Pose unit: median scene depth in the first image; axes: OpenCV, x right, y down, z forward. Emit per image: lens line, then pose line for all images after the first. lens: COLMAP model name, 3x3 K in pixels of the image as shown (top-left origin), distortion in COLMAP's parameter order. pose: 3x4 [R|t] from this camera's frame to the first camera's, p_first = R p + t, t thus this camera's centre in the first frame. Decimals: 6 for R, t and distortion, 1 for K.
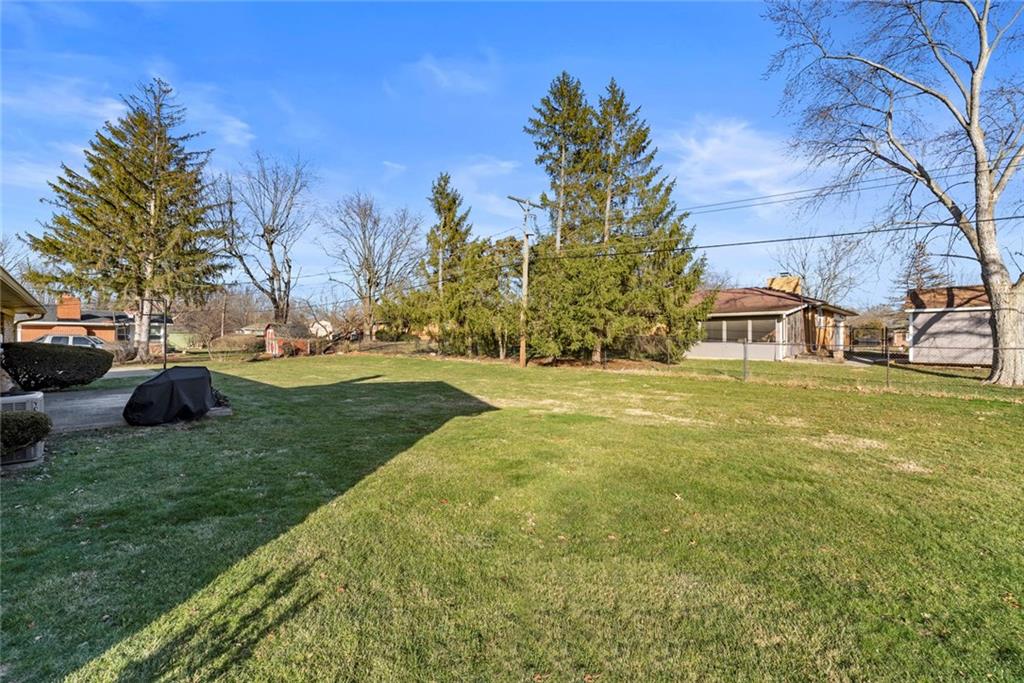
lens RADIAL K [[442.5, 0, 508.2], [0, 442.5, 343.9], [0, 0, 1]] dist [-0.000573, -0.002540]
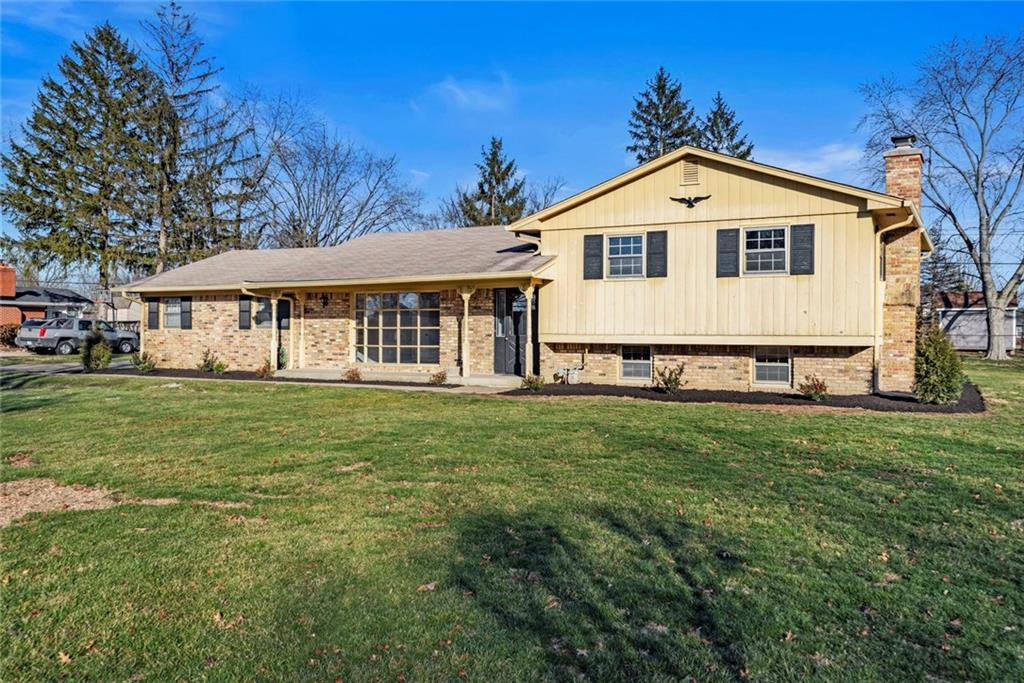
lens RADIAL K [[863.2, 0, 505.5], [0, 863.2, 340.2], [0, 0, 1]] dist [0.017052, -0.008452]
pose [[0.953415, 0.003335, 0.301644, -1.233353], [-0.002832, 0.999994, -0.002105, 0.028753], [-0.301649, 0.001153, 0.953418, -1.196128]]
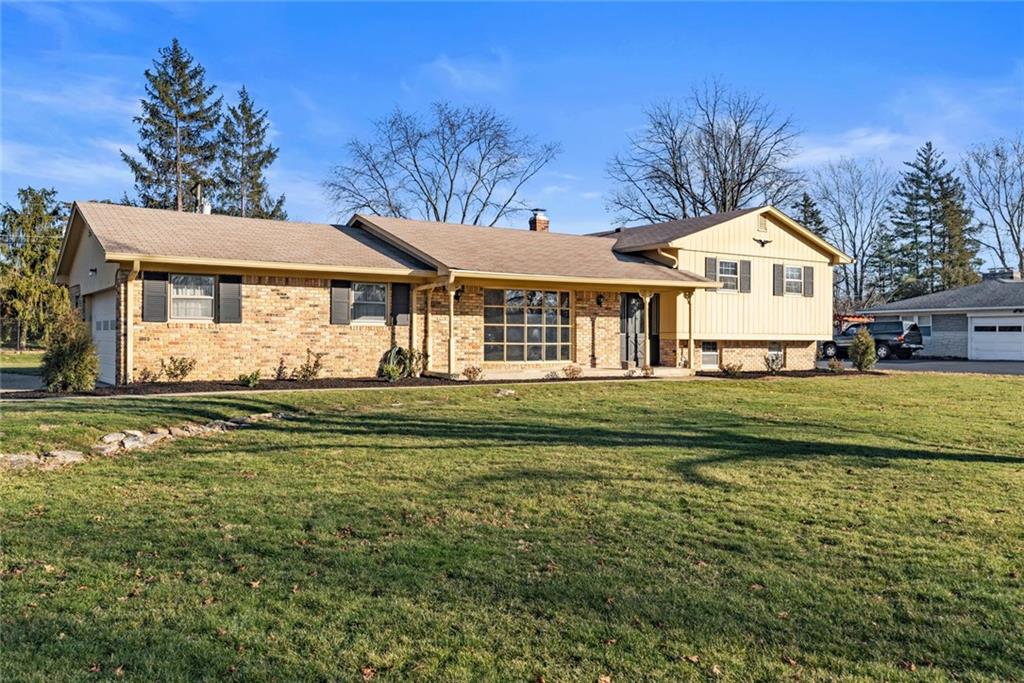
lens RADIAL K [[863.2, 0, 509.4], [0, 863.2, 338.9], [0, 0, 1]] dist [0.017052, -0.008452]
pose [[0.173950, -0.000736, 0.984754, -2.365754], [0.001477, 0.999999, 0.000486, 0.027188], [-0.984753, 0.001370, 0.173951, -0.018792]]
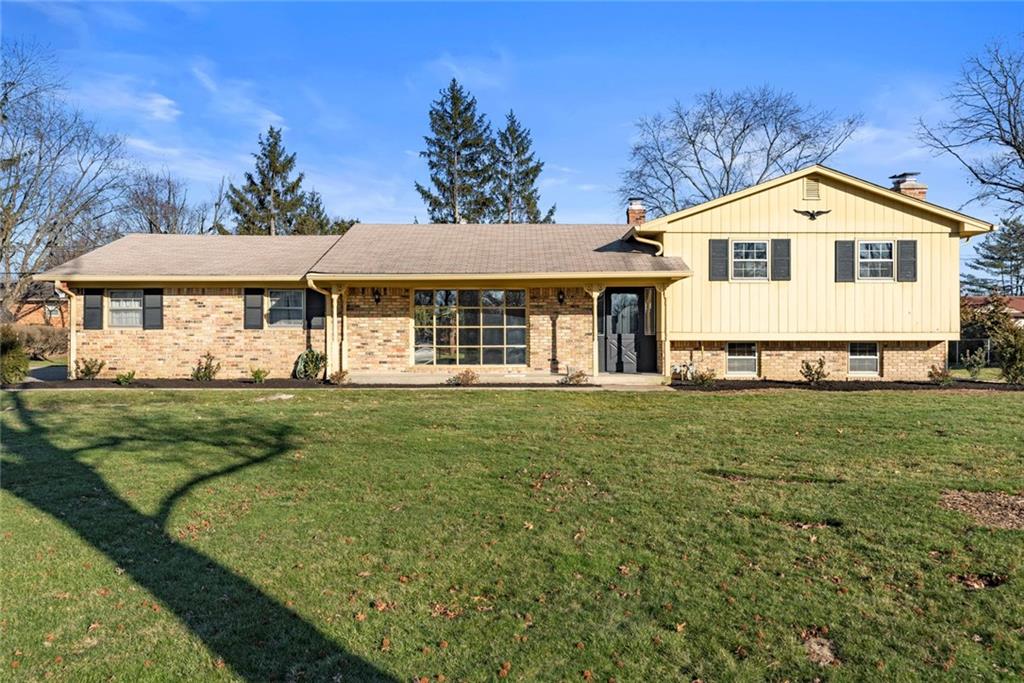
lens RADIAL K [[821.4, 0, 513.8], [0, 821.4, 341.1], [0, 0, 1]] dist [0.006543, 0.007045]
pose [[0.691452, -0.005507, 0.722402, -1.839239], [0.007553, 0.999971, 0.000393, 0.027827], [-0.722383, 0.005185, 0.691473, -0.720192]]
